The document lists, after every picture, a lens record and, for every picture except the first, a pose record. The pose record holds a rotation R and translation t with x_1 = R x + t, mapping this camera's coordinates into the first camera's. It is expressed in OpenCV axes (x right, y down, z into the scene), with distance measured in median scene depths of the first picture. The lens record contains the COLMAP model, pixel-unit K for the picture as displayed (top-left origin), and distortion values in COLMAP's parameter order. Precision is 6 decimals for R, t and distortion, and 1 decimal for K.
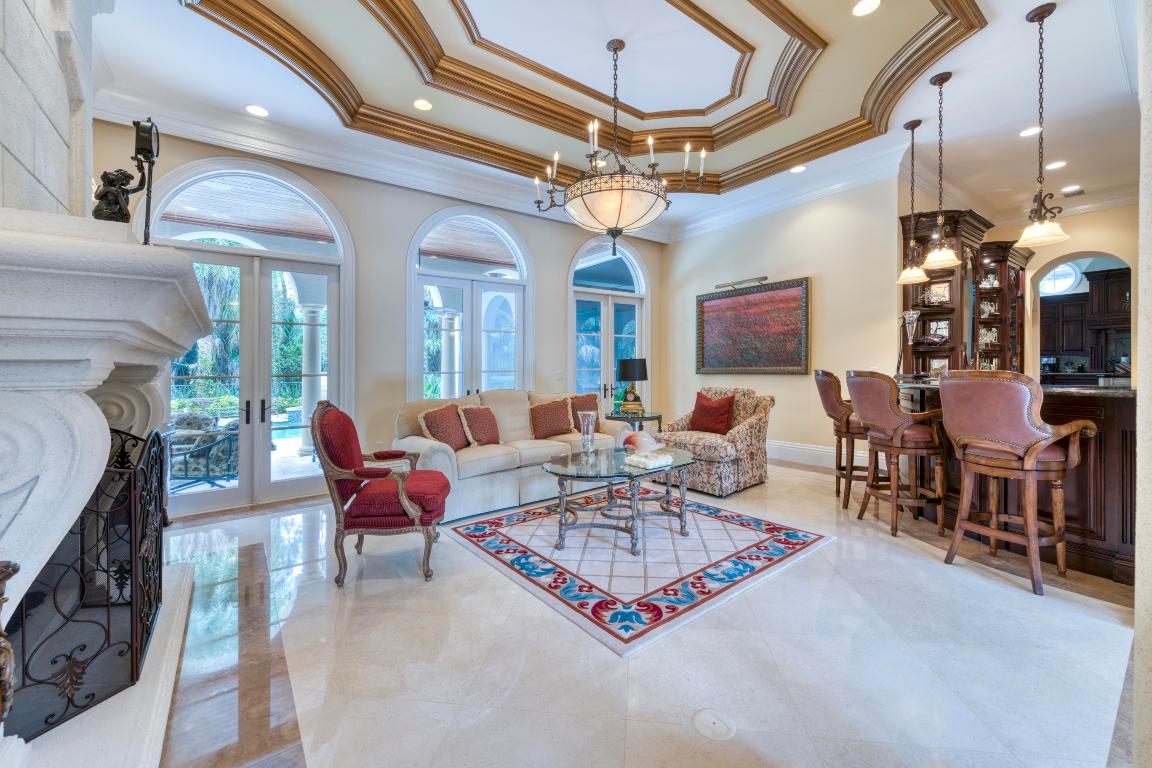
lens RADIAL K [[456.0, 0, 573.7], [0, 456.0, 355.7], [0, 0, 1]] dist [0.003229, -0.000283]
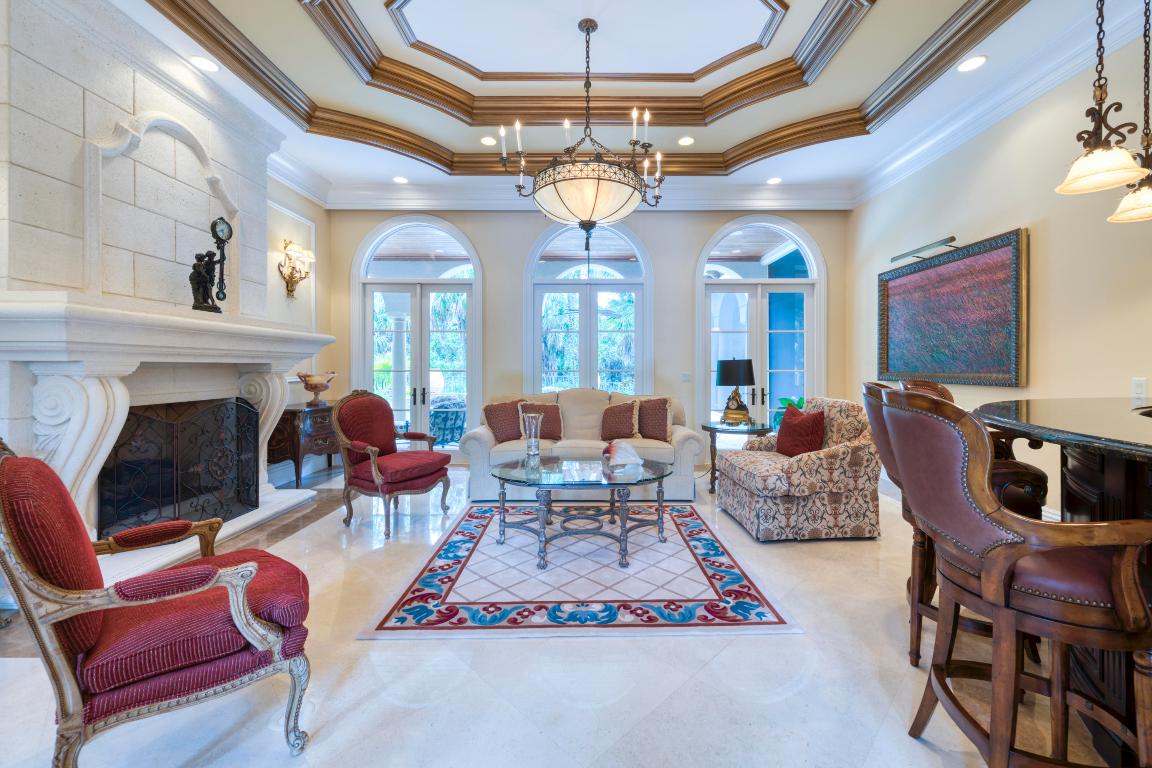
lens RADIAL K [[456.0, 0, 590.9], [0, 456.0, 352.4], [0, 0, 1]] dist [0.003229, -0.000283]
pose [[0.802571, -0.002174, -0.596553, 0.653828], [0.001290, 0.999997, -0.001910, -0.007840], [0.596555, 0.000764, 0.802572, 0.251578]]
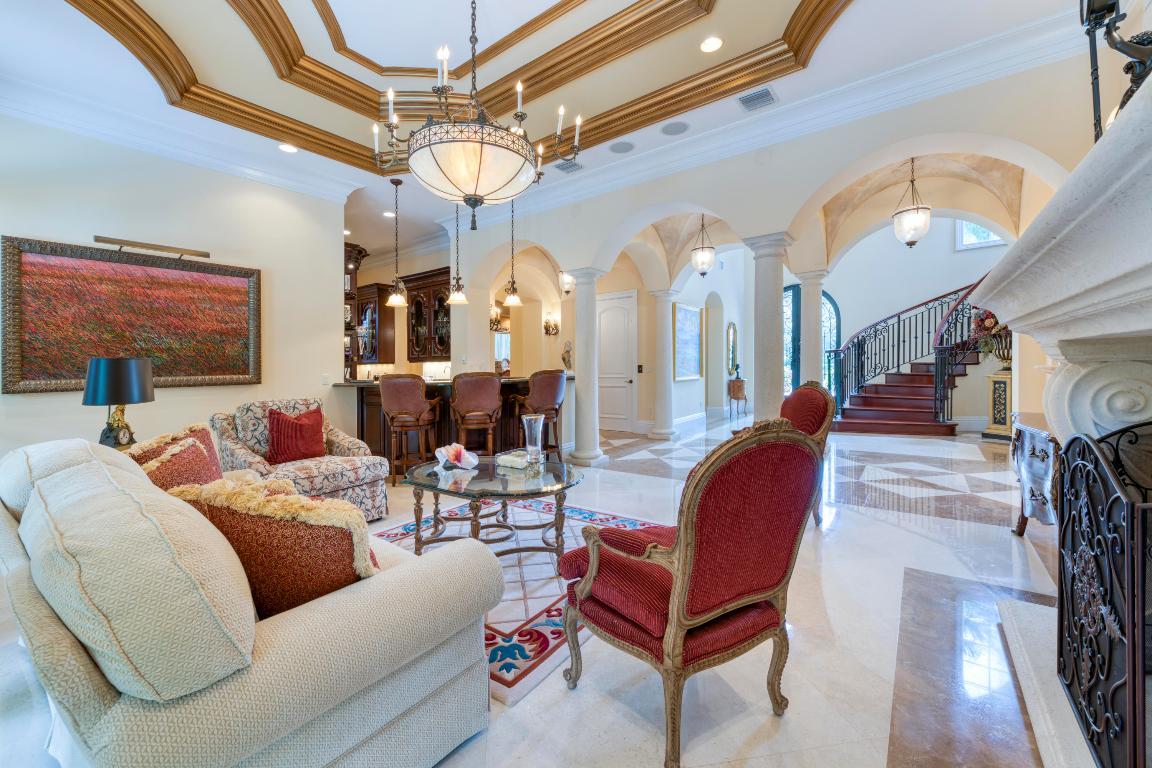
lens RADIAL K [[456.0, 0, 575.7], [0, 456.0, 378.2], [0, 0, 1]] dist [0.003229, -0.000283]
pose [[-0.276390, -0.005615, 0.961029, -0.743382], [0.002903, 0.999973, 0.006677, 0.042211], [-0.961041, 0.004635, -0.276367, 1.047016]]
